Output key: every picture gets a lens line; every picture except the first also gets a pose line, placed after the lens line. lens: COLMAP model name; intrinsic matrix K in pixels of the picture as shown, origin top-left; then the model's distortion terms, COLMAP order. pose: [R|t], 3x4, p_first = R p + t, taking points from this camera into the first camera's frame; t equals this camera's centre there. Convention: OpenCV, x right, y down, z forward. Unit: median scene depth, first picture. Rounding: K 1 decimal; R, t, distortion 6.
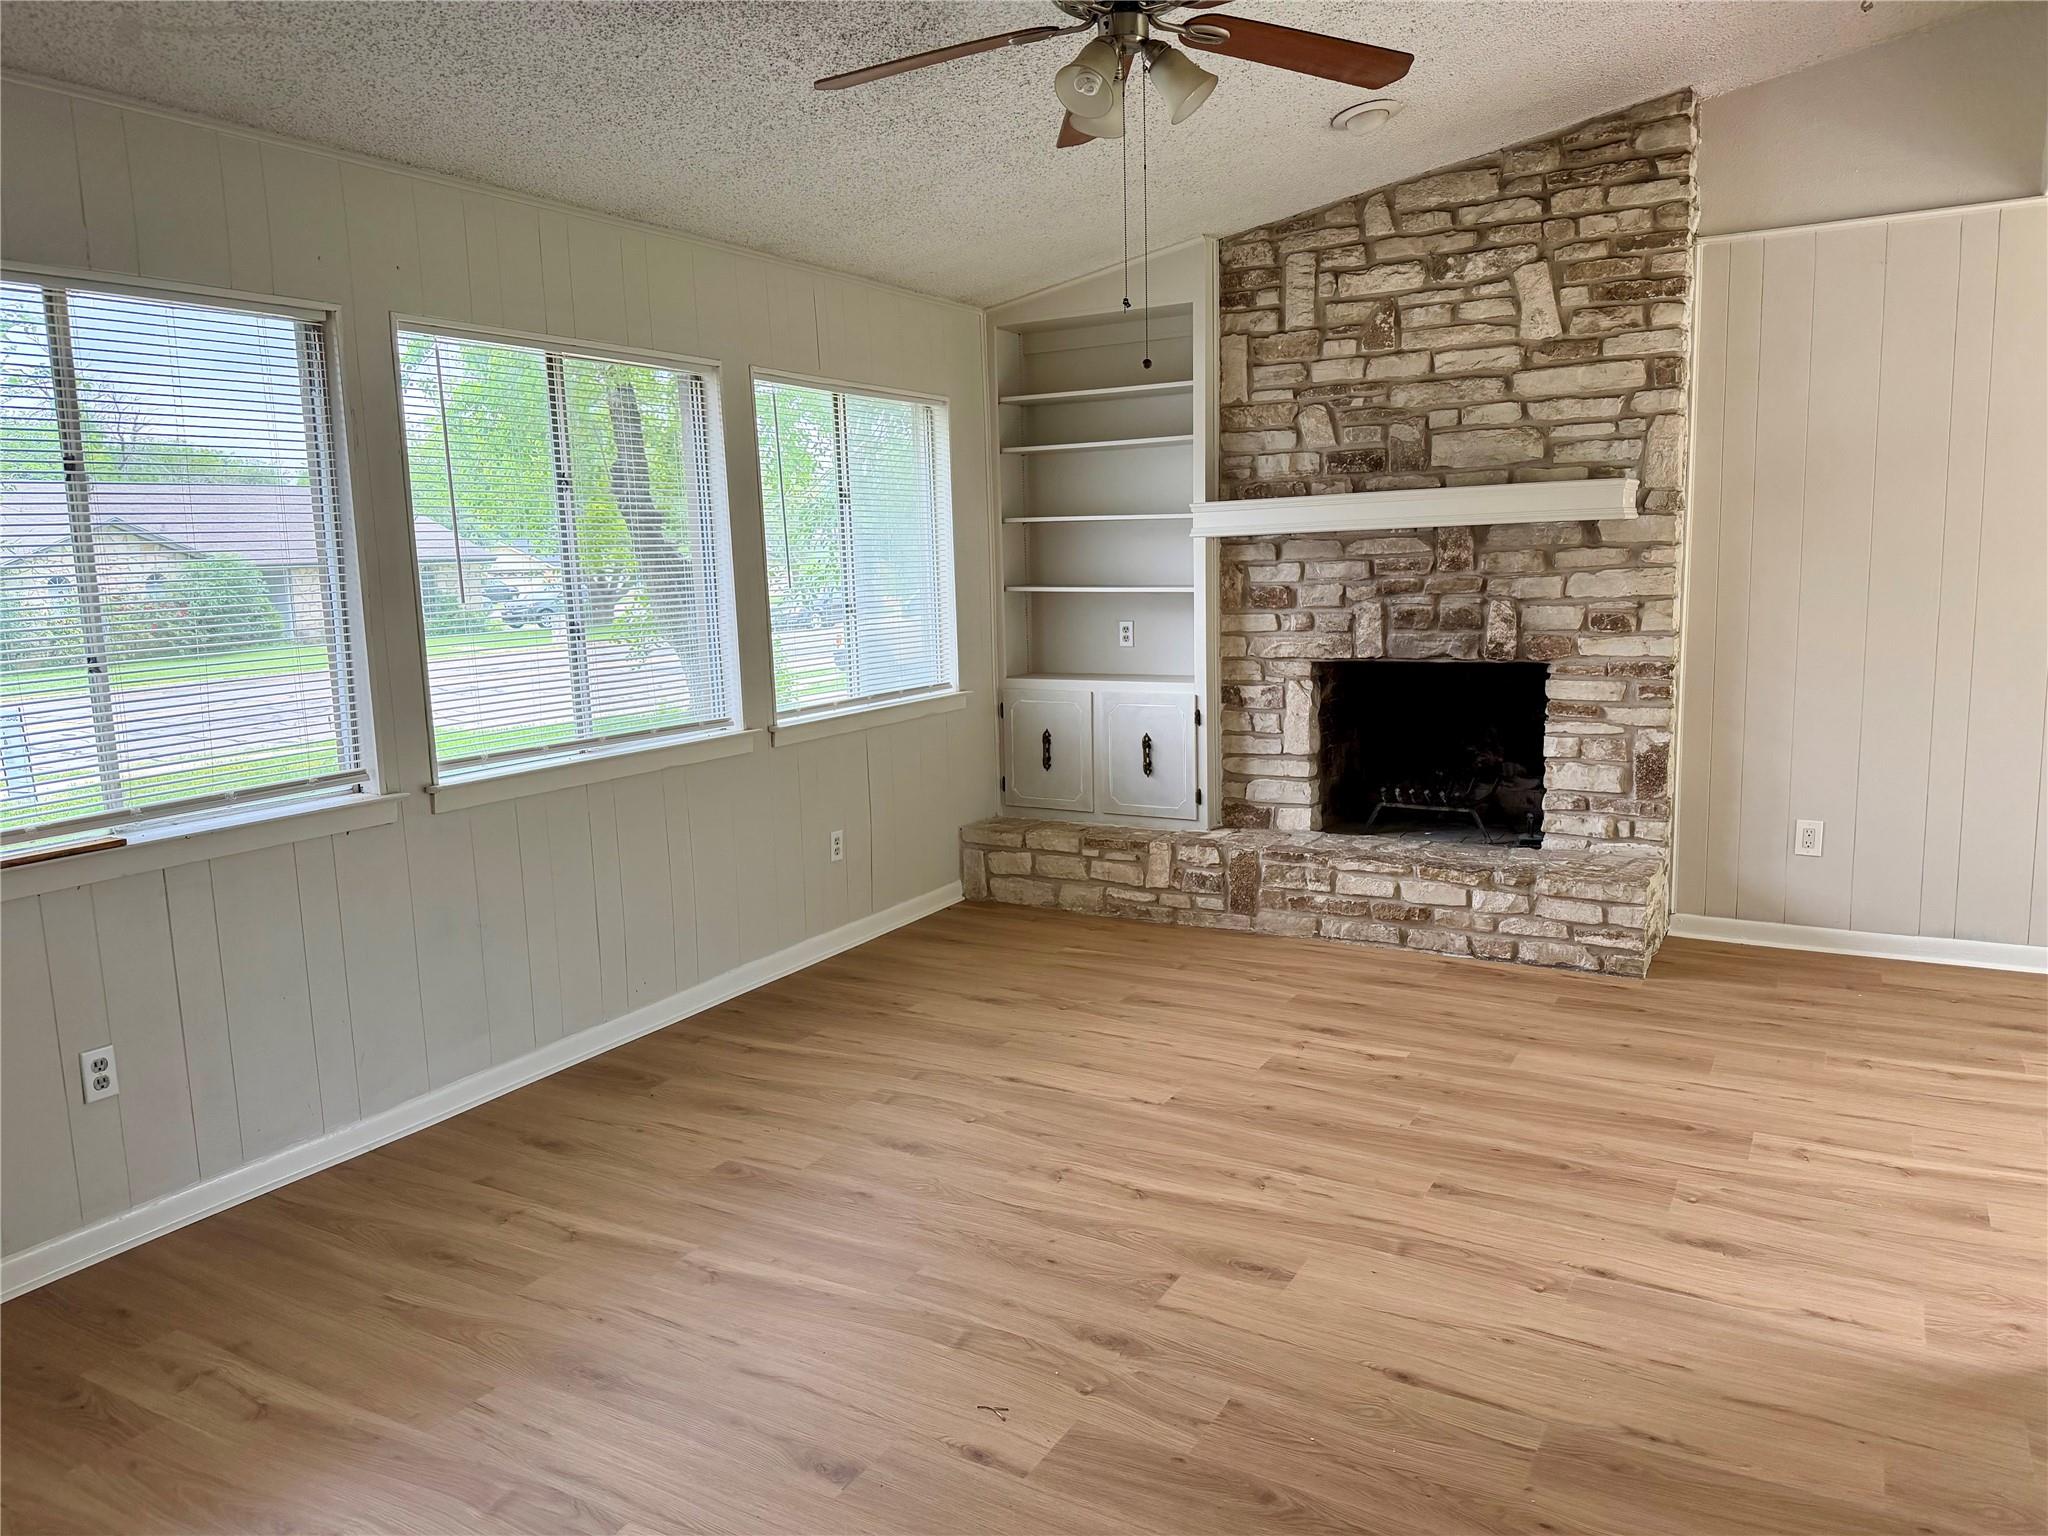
lens RADIAL K [[1423.6, 0, 1024.0], [0, 1423.6, 768.0], [0, 0, 1]] dist [0.107108, -0.149295]
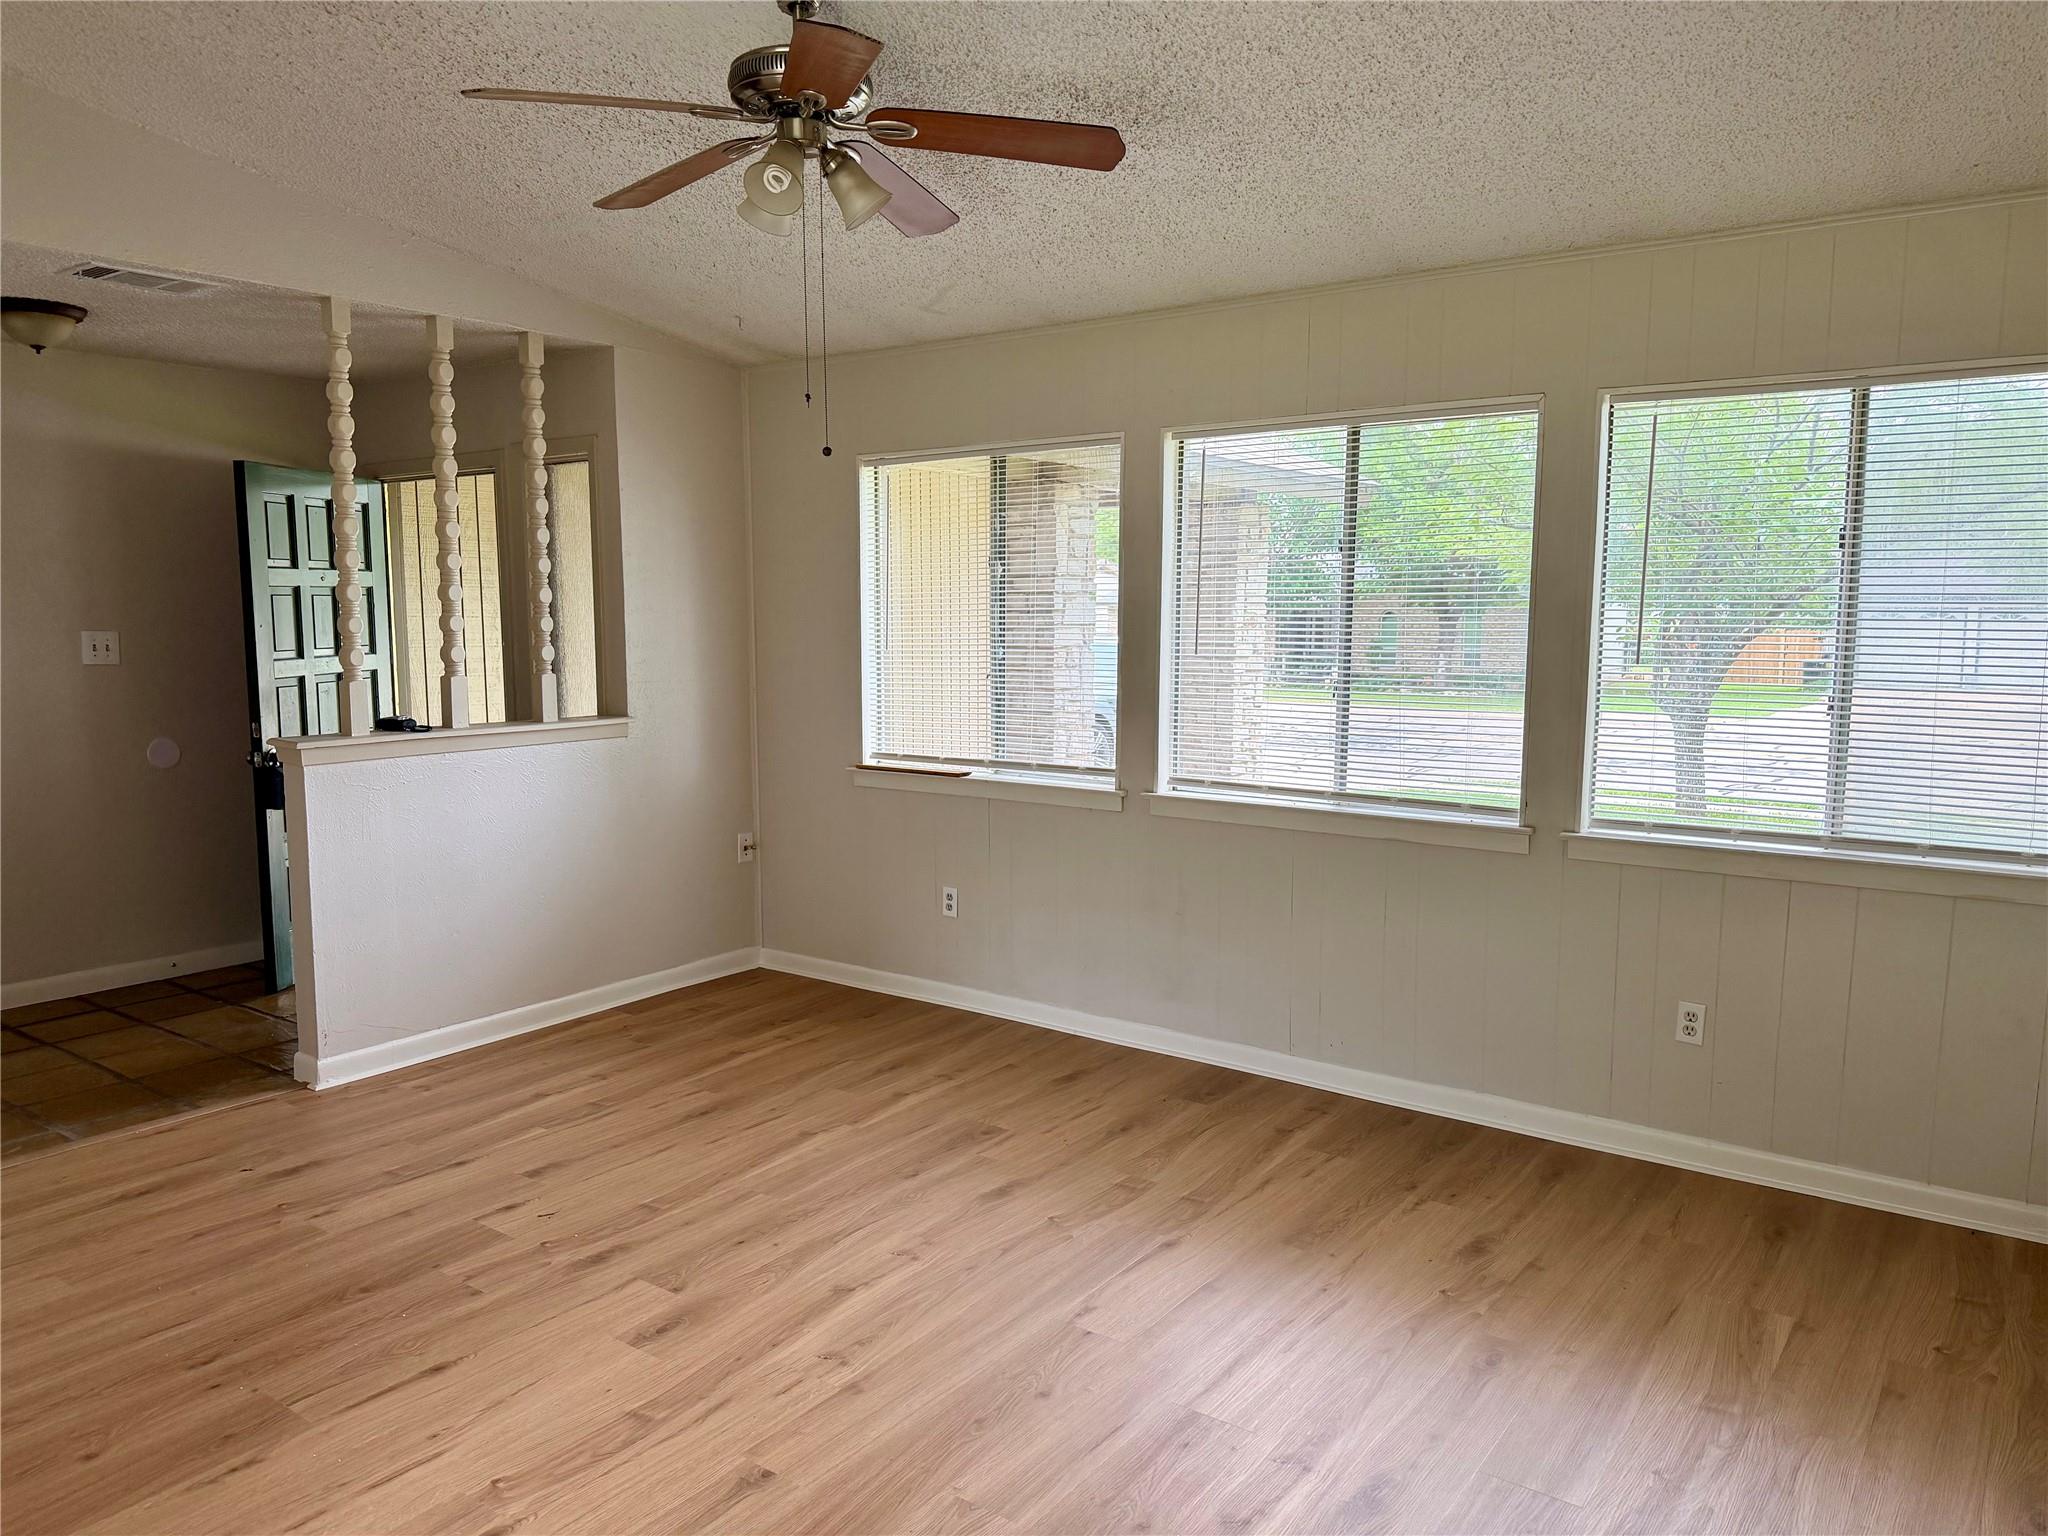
lens RADIAL K [[1423.6, 0, 1024.0], [0, 1423.6, 768.0], [0, 0, 1]] dist [0.107108, -0.149295]
pose [[-0.095298, 0.146967, -0.984540, 0.948147], [-0.152554, 0.975202, 0.160339, -0.217869], [0.983690, 0.165476, -0.070515, 1.088769]]
